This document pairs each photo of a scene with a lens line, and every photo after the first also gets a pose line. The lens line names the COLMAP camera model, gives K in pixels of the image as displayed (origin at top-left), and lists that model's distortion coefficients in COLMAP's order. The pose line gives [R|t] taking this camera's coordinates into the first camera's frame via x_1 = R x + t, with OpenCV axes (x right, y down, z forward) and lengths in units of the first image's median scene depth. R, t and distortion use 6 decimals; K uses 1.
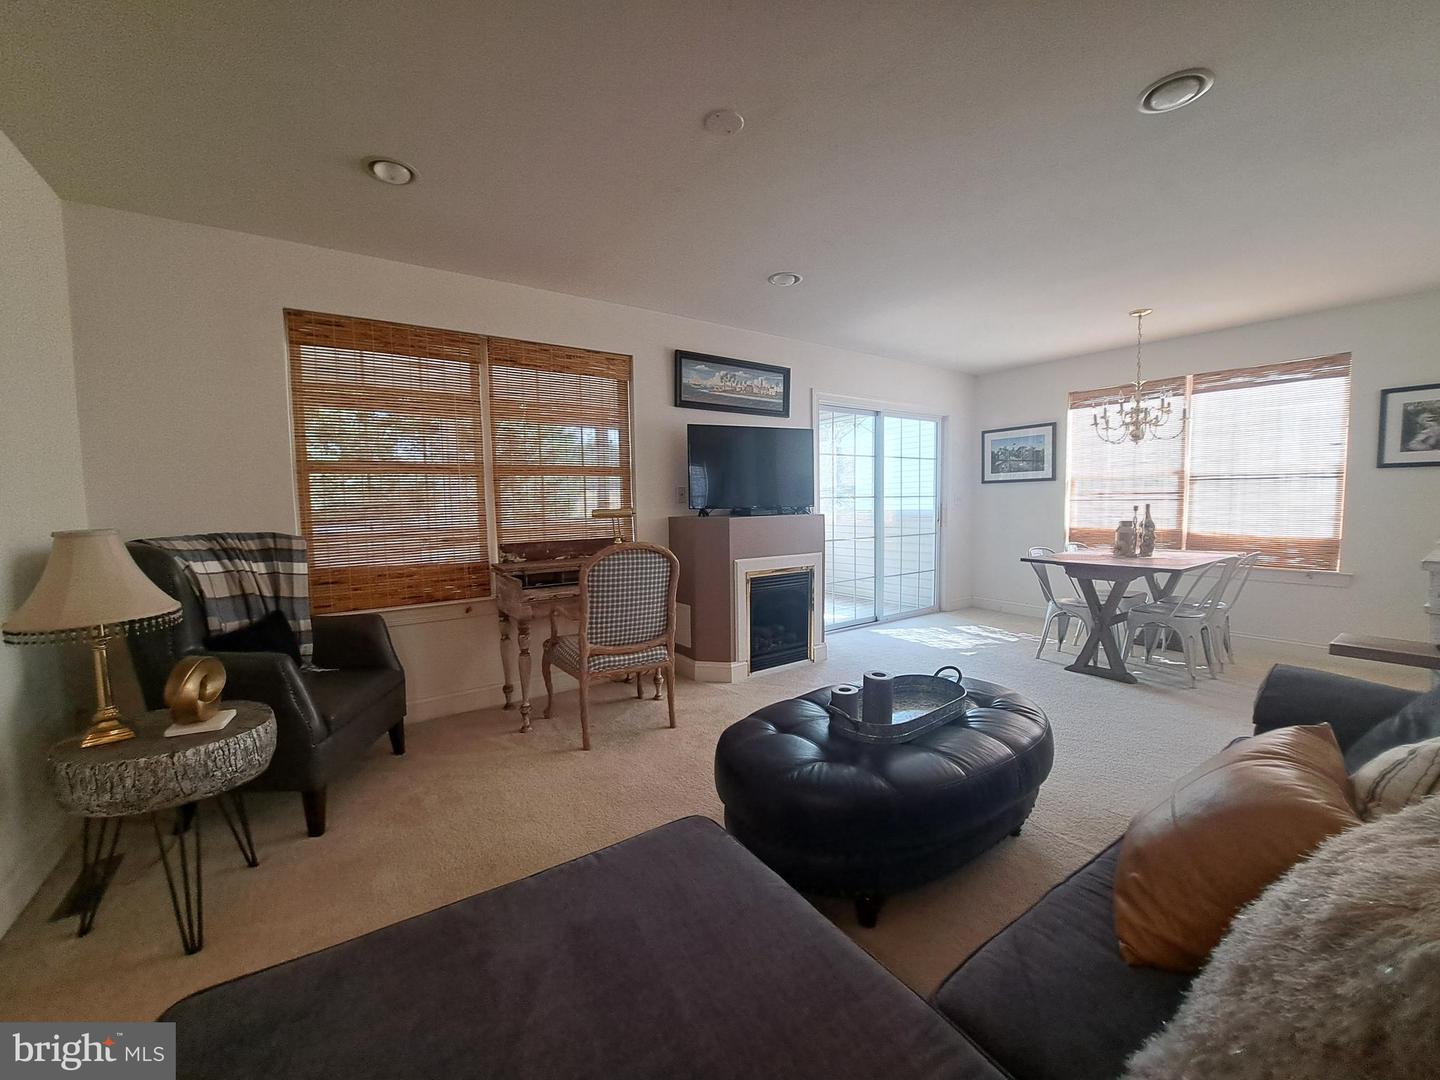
lens RADIAL K [[573.5, 0, 725.3], [0, 573.5, 547.5], [0, 0, 1]] dist [-0.021291, 0.001144]
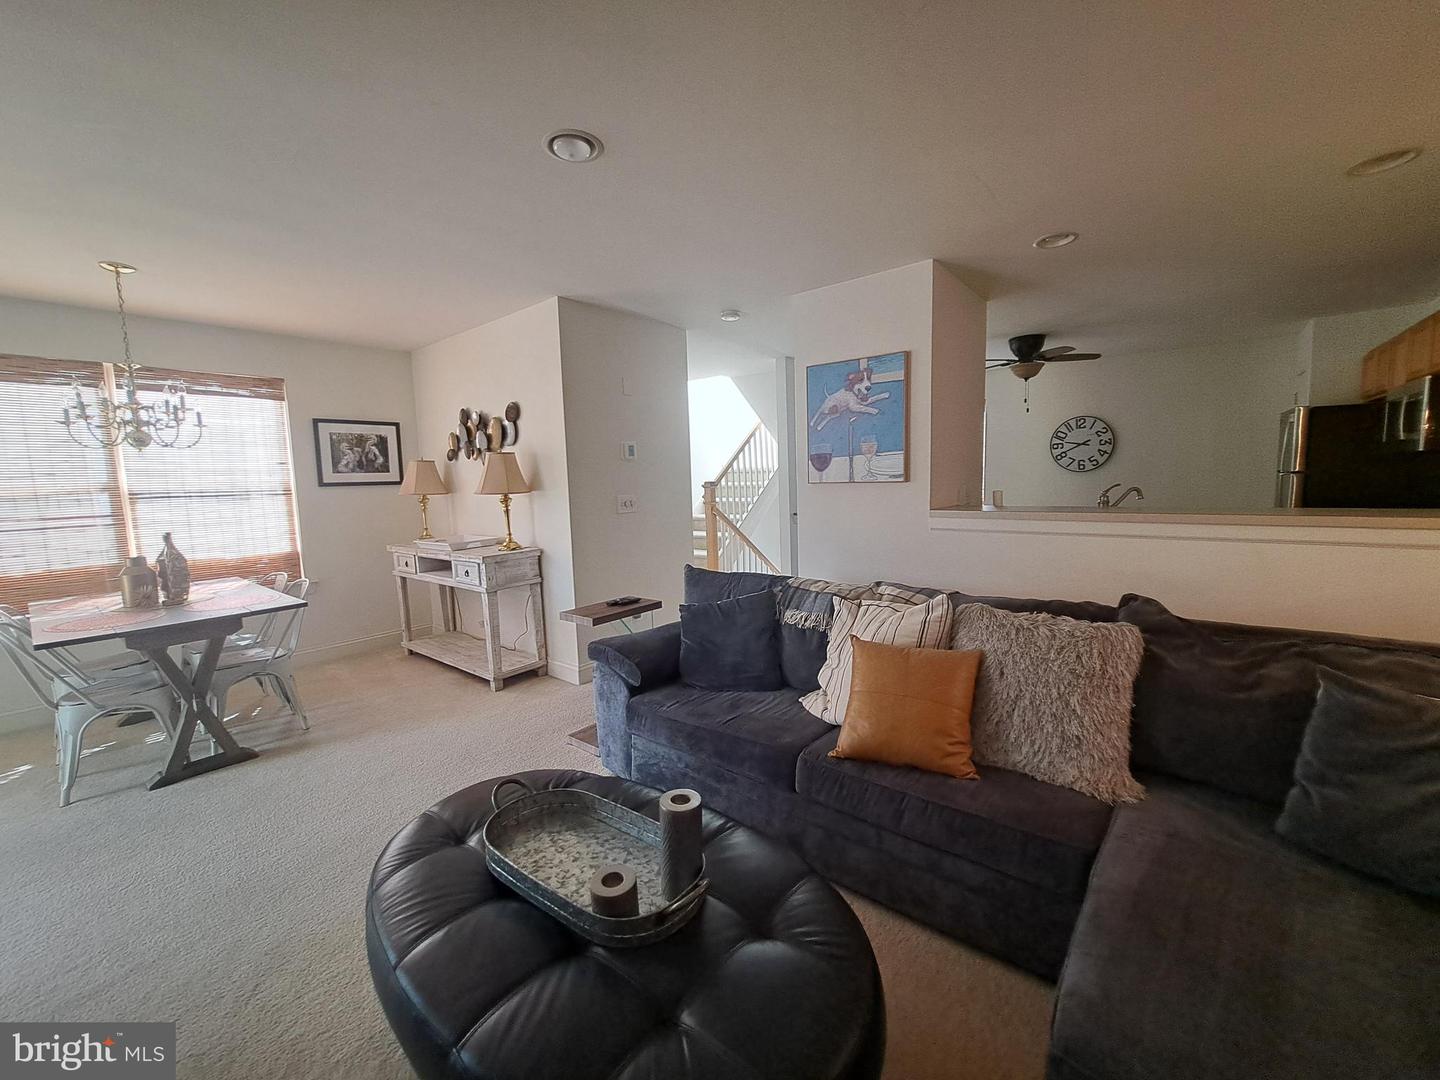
lens RADIAL K [[573.5, 0, 724.5], [0, 573.5, 542.4], [0, 0, 1]] dist [-0.021291, 0.001144]
pose [[-0.266583, -0.083691, 0.960171, -0.182680], [0.108499, 0.987285, 0.116178, -0.073974], [-0.957685, 0.135148, -0.254113, 0.509303]]
